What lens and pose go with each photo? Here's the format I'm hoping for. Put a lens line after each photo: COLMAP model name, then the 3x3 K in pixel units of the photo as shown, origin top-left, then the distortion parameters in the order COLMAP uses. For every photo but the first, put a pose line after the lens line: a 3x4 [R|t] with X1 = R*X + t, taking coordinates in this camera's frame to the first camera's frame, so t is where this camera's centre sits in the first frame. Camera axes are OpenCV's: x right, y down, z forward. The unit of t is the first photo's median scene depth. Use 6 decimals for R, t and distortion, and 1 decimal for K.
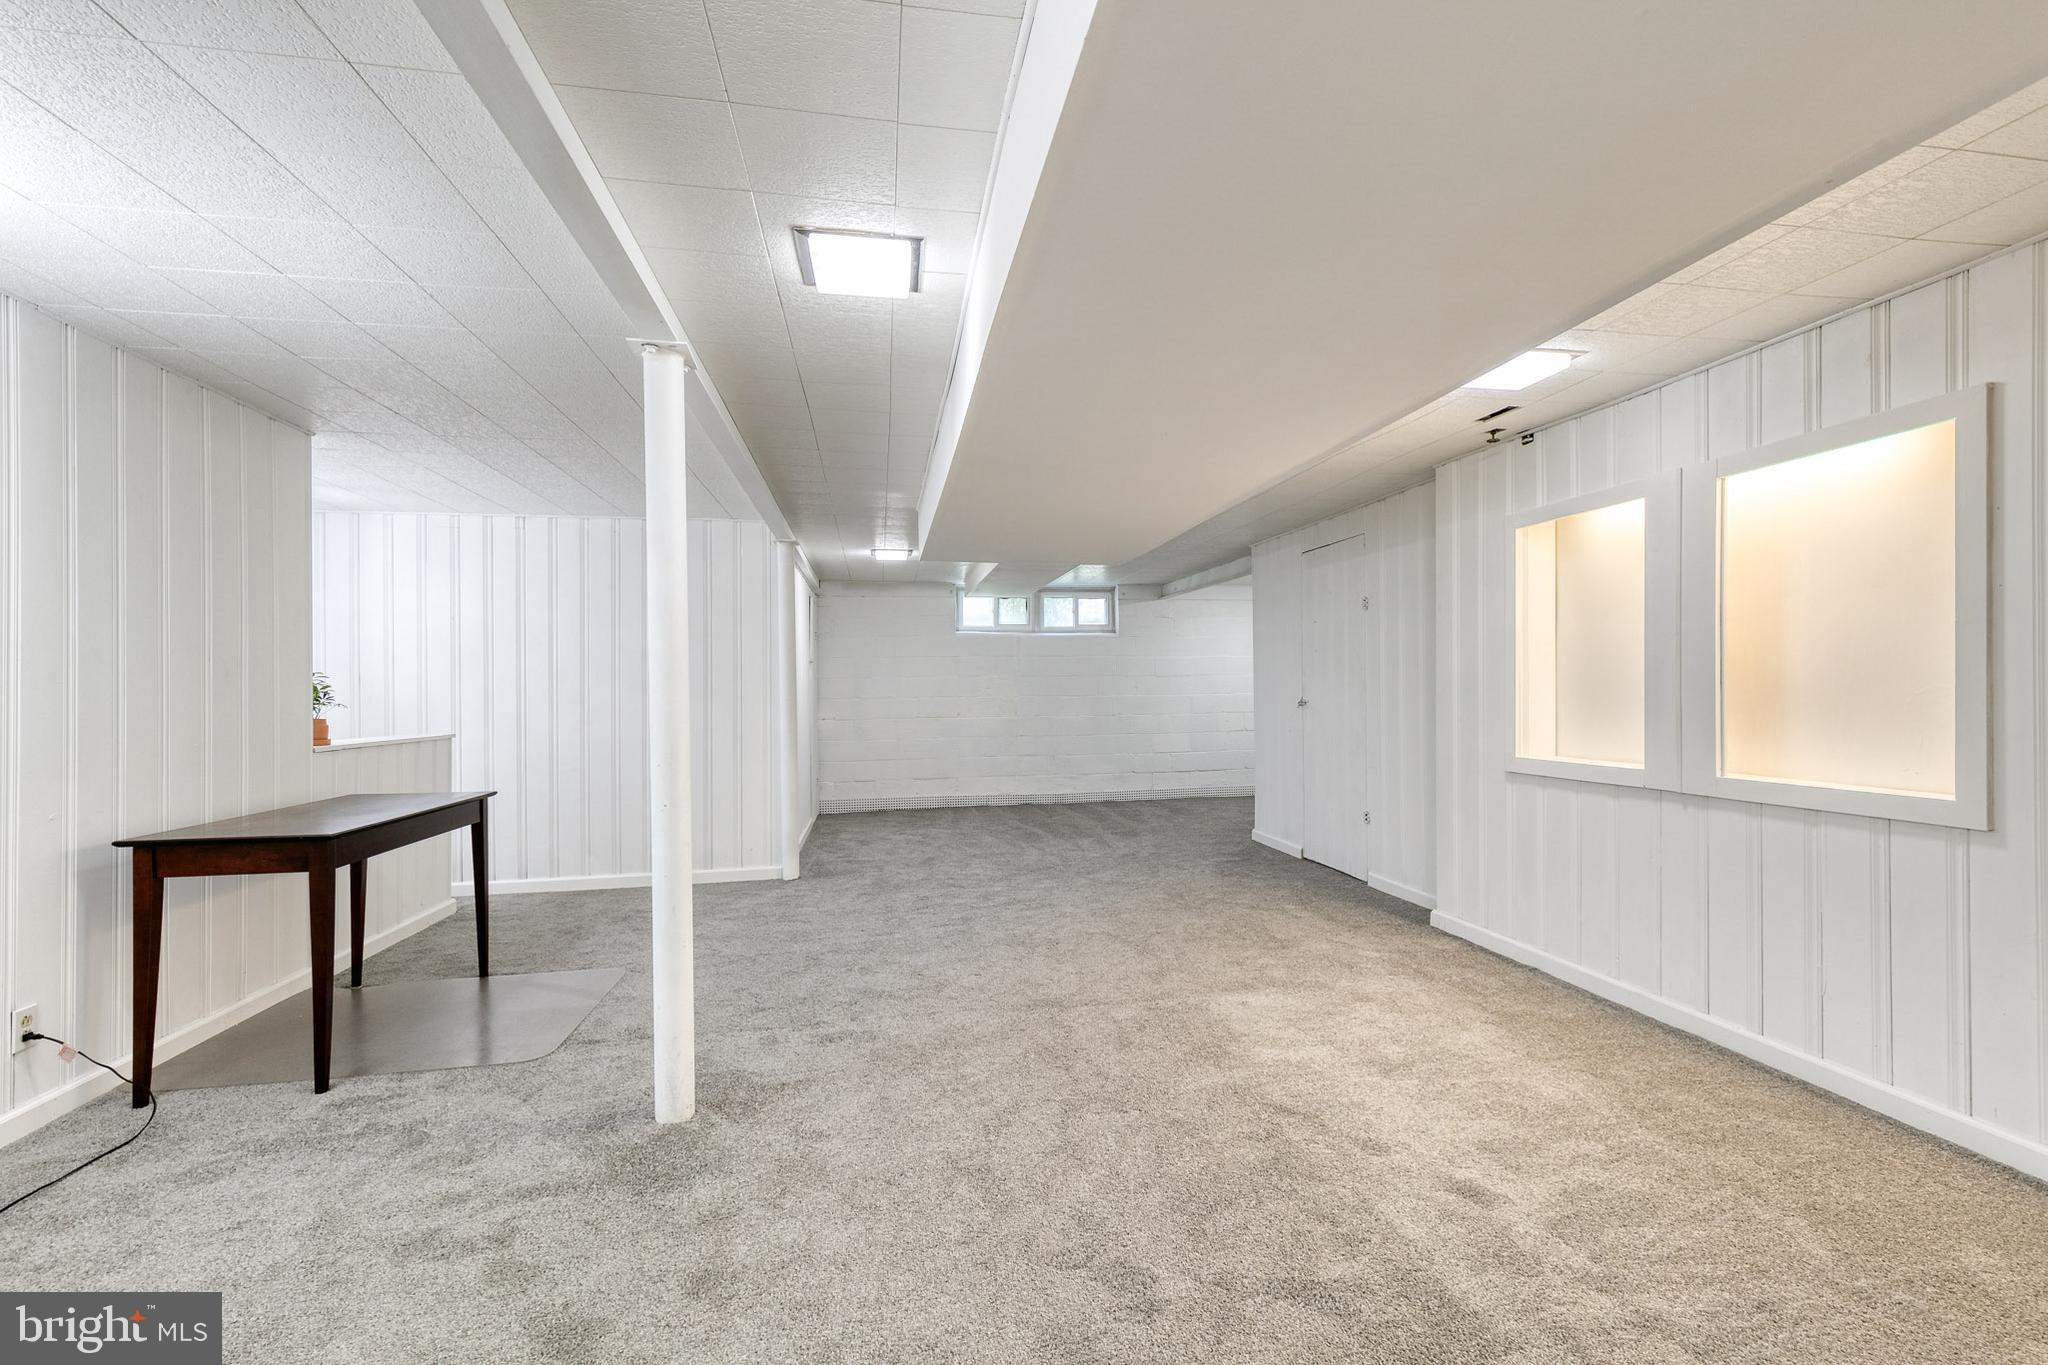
lens RADIAL K [[927.3, 0, 1037.8], [0, 927.3, 685.6], [0, 0, 1]] dist [0.010098, -0.001056]
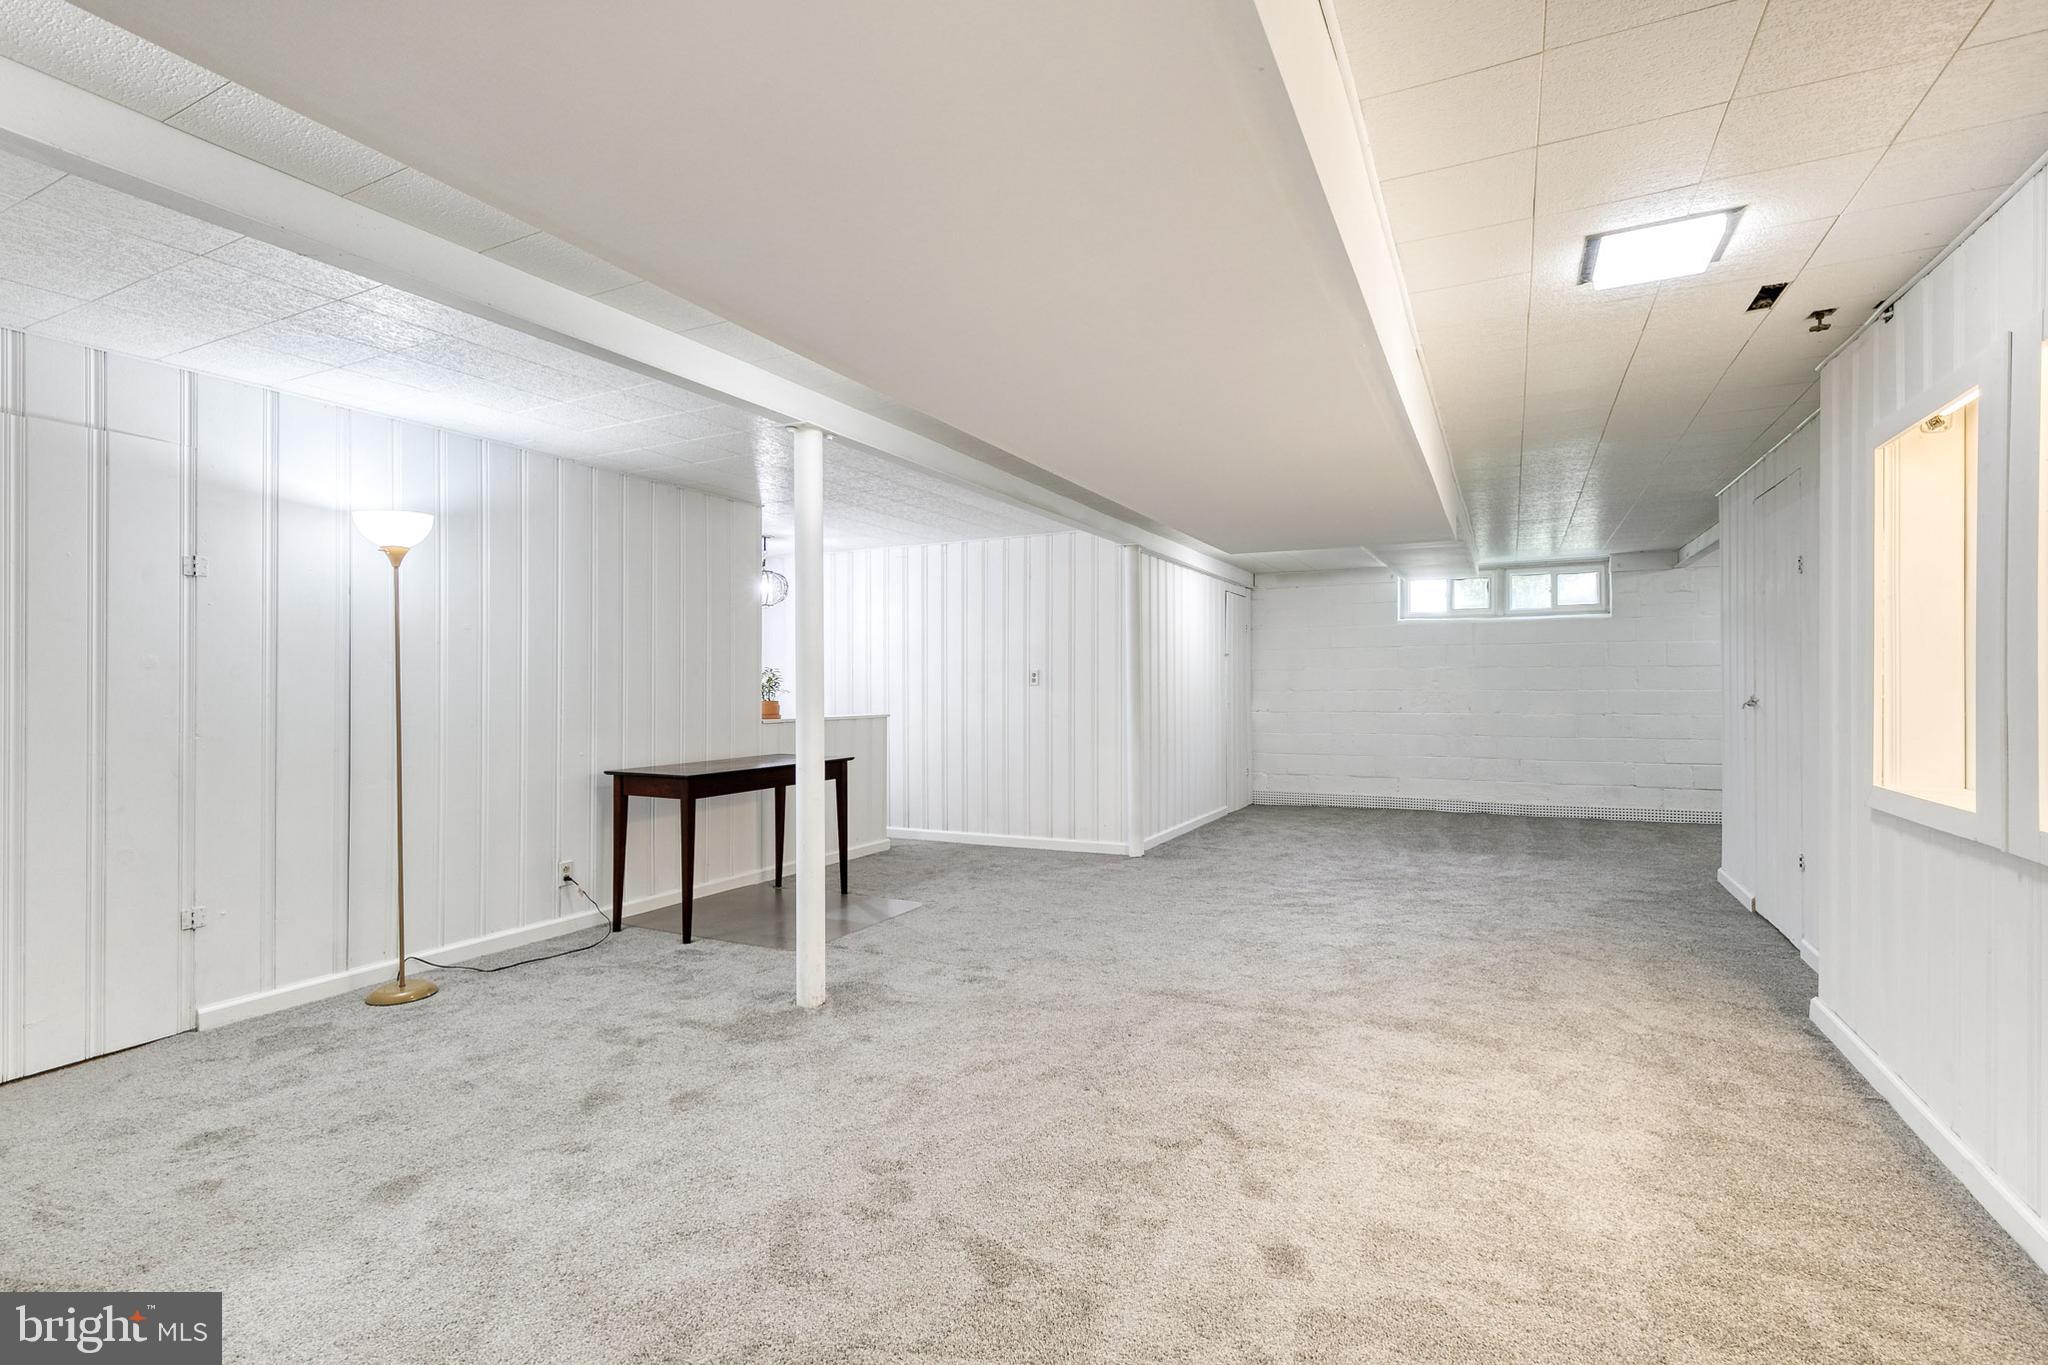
lens RADIAL K [[932.1, 0, 1024.0], [0, 932.1, 682.5], [0, 0, 1]] dist [0.009481, -0.000119]
pose [[0.798986, 0.004939, -0.601330, 0.554716], [-0.001154, 0.999977, 0.006680, -0.003268], [0.601349, -0.004644, 0.798973, 0.103833]]
